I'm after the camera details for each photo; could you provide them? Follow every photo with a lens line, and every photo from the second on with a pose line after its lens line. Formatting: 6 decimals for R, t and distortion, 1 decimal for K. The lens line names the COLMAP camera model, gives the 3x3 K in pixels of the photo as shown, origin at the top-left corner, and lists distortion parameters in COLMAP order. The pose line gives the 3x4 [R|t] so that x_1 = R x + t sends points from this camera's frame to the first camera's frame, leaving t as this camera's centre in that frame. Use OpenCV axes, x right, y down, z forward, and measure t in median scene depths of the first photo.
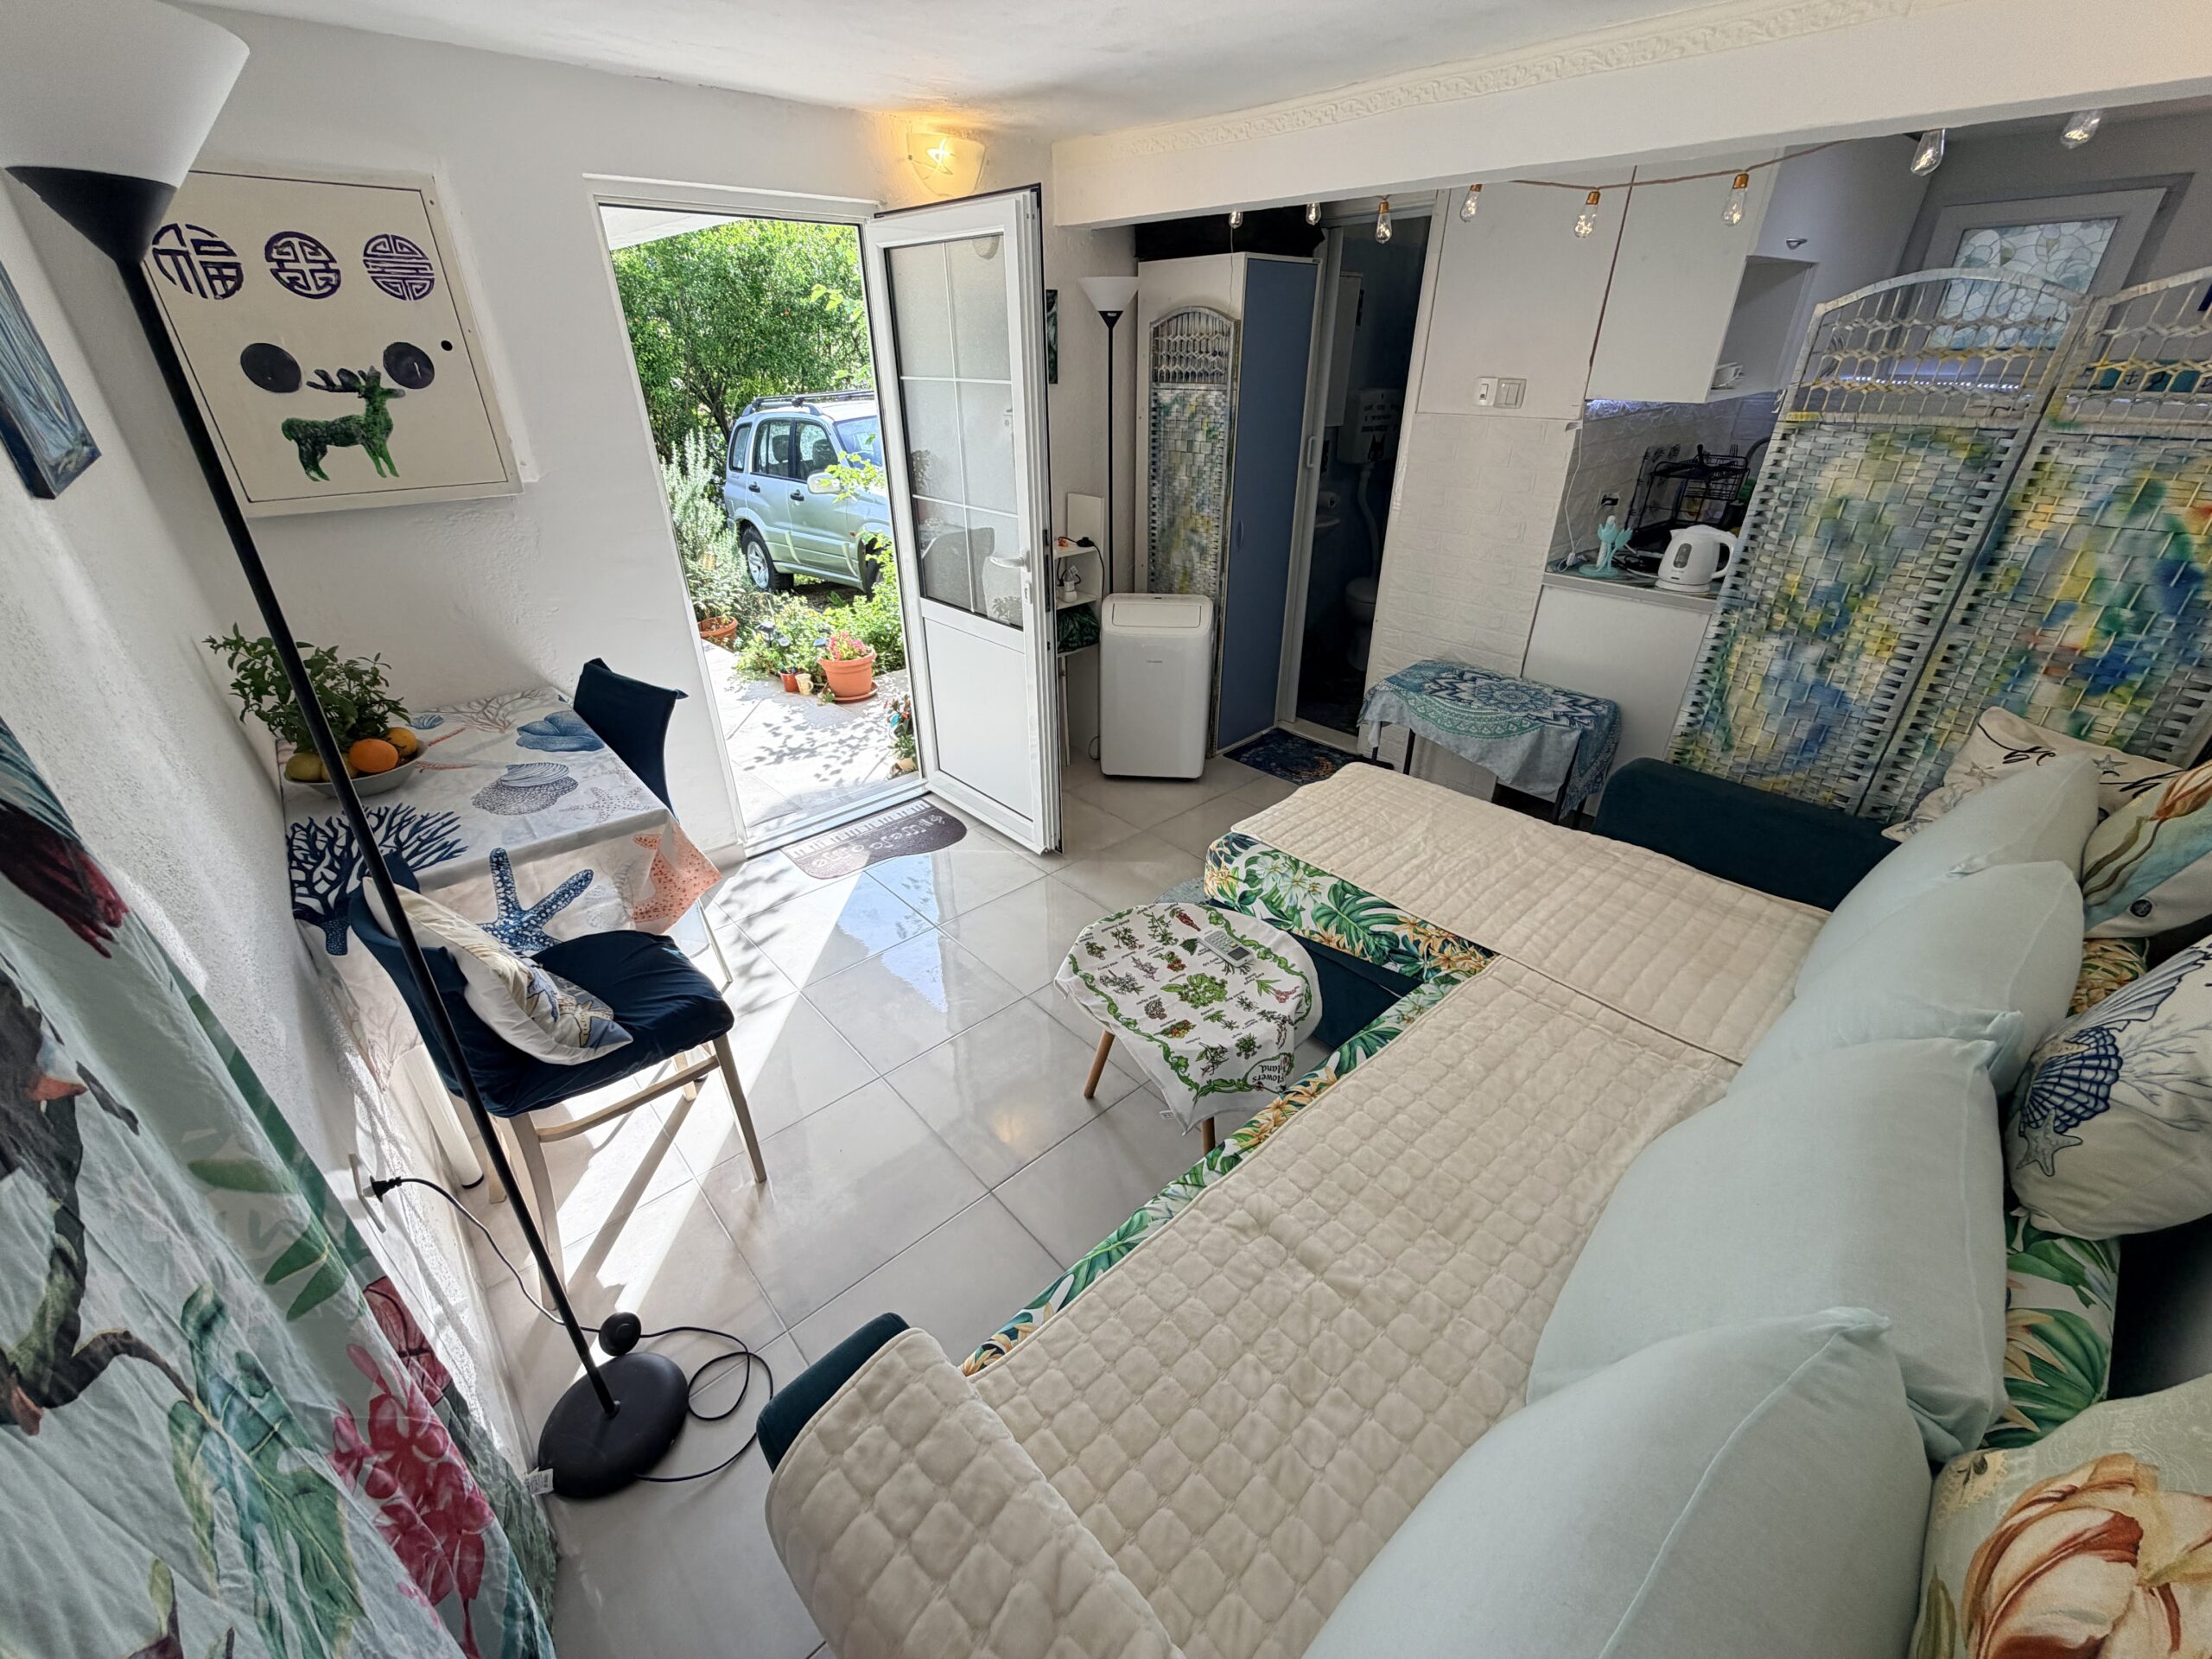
lens RADIAL K [[889.9, 0, 1100.6], [0, 889.9, 824.0], [0, 0, 1]] dist [-0.003178, -0.000542]
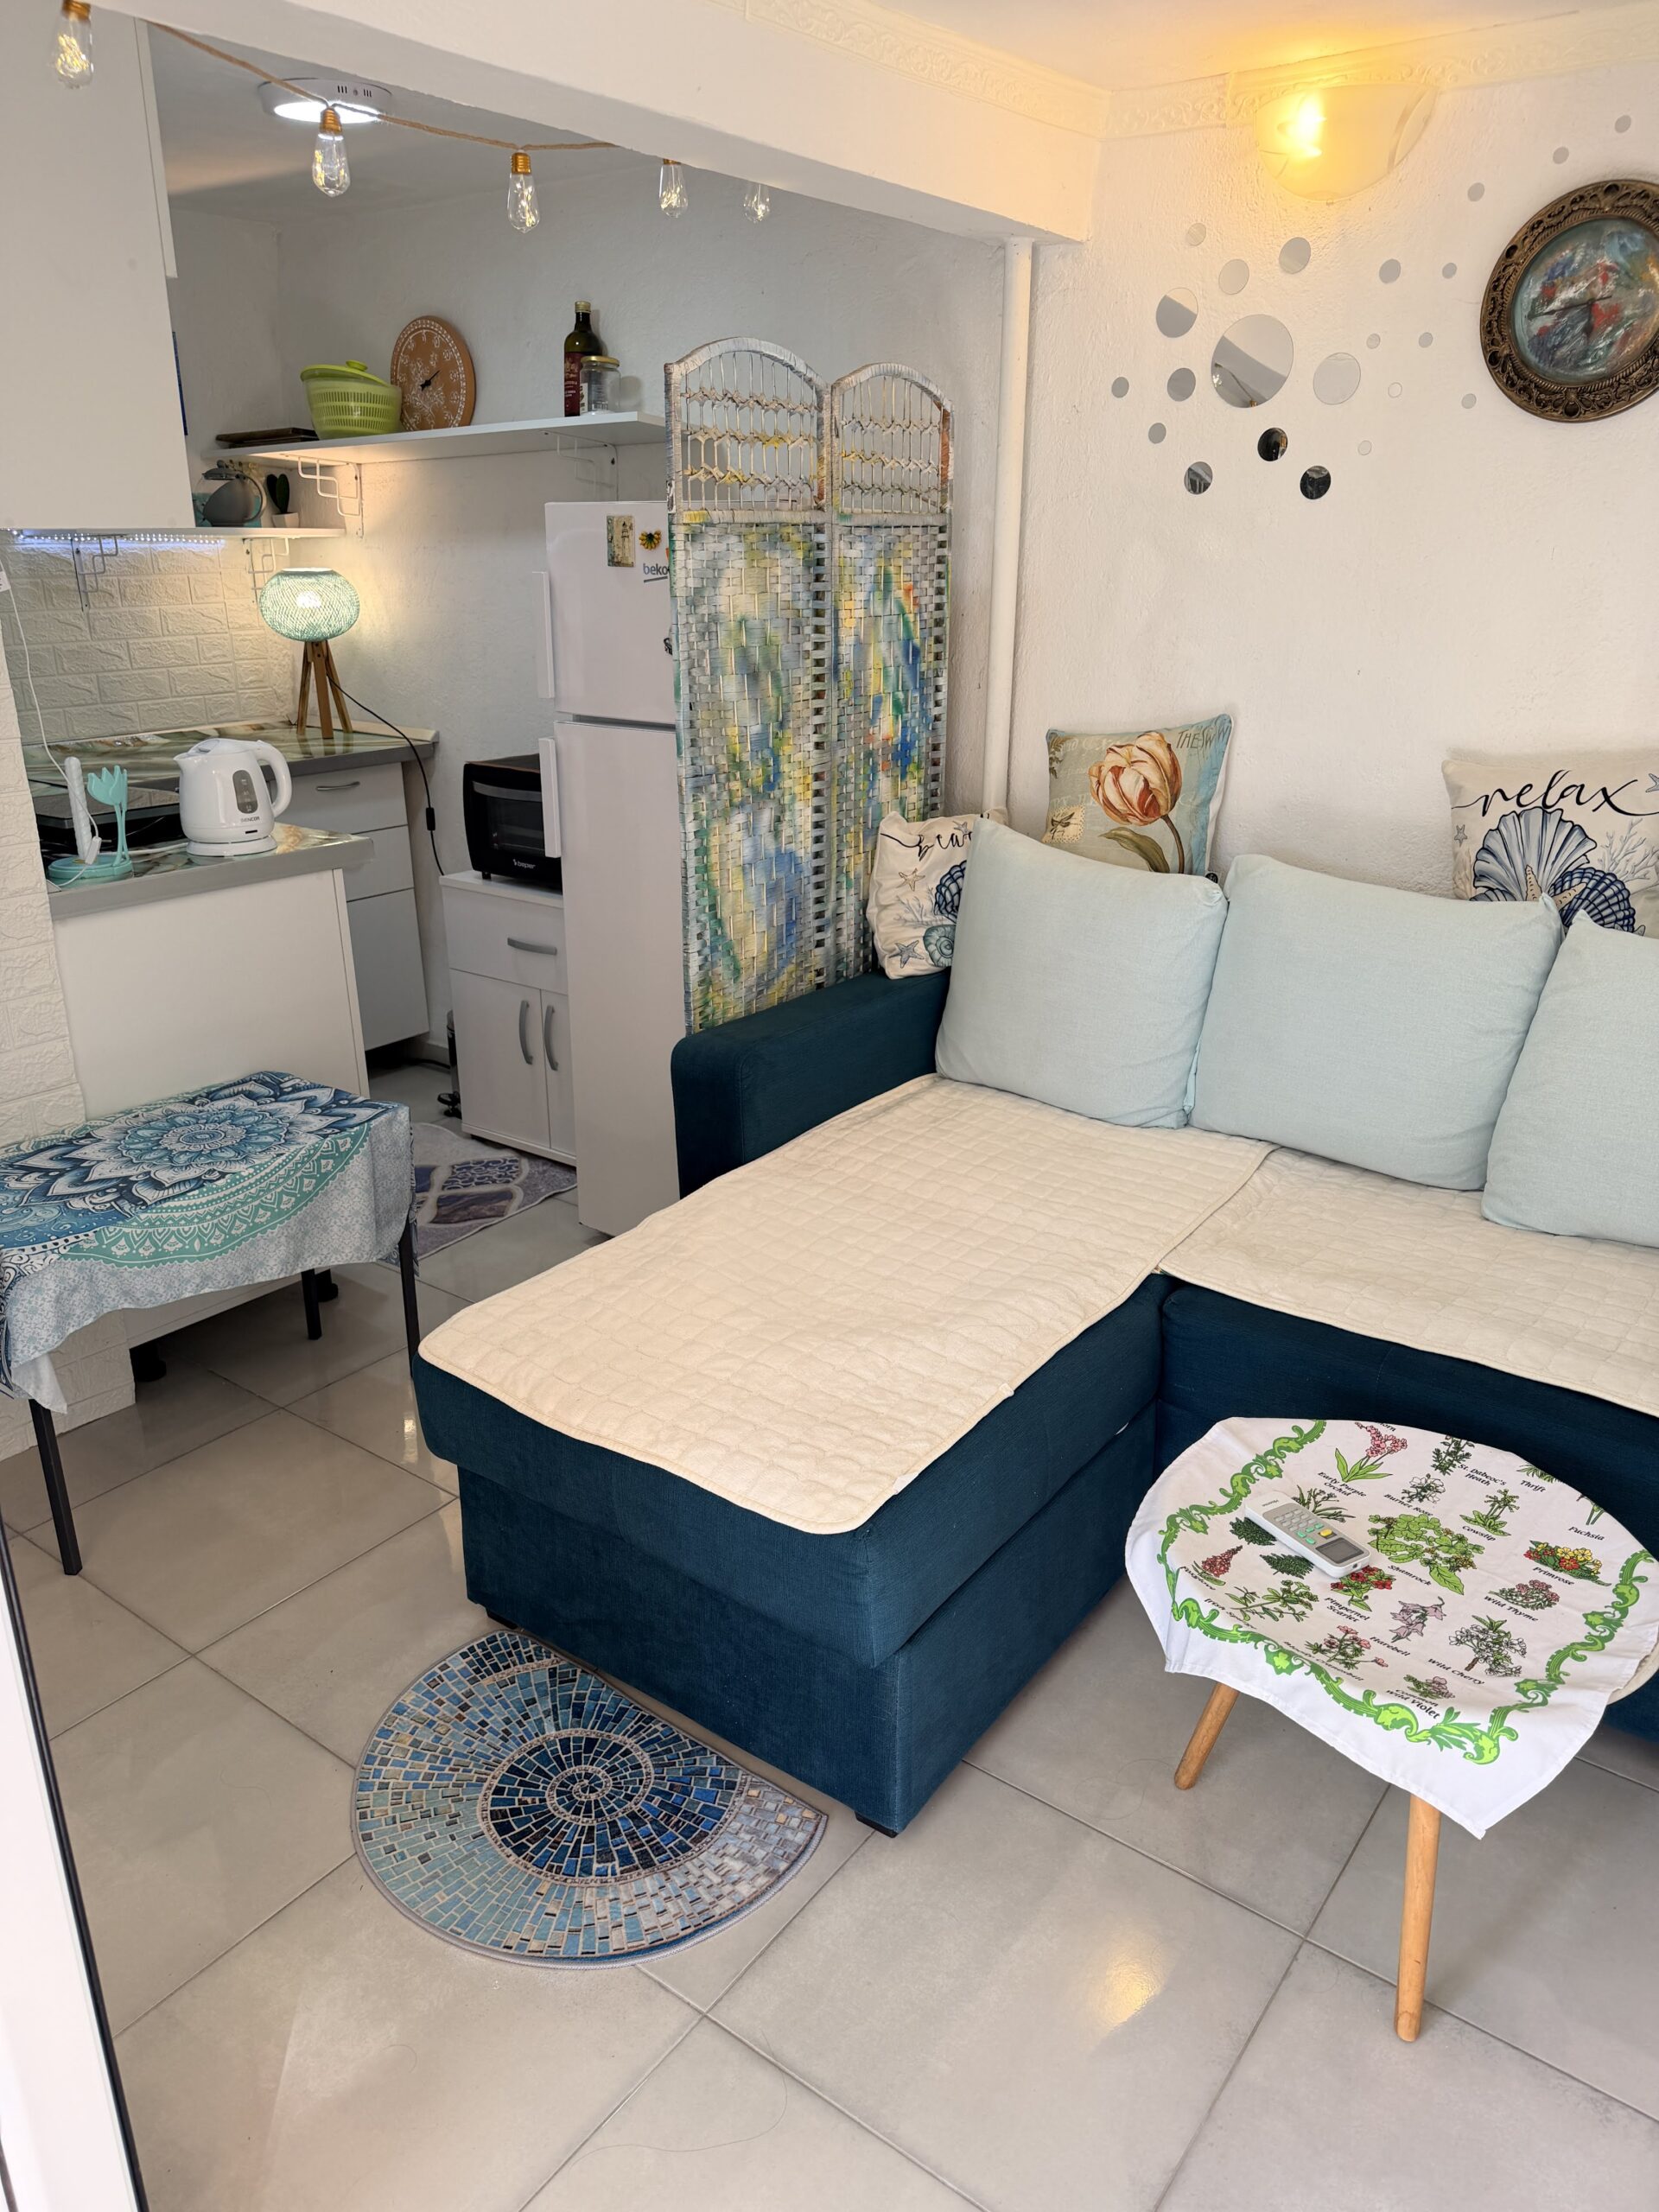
lens RADIAL K [[1515.6, 0, 829.4], [0, 1515.6, 1125.9], [0, 0, 1]] dist [0.068092, -0.002413]
pose [[-0.203539, -0.342557, 0.917184, -0.528135], [0.461458, 0.792650, 0.398450, -0.495410], [-0.863498, 0.504342, -0.003259, 1.123480]]
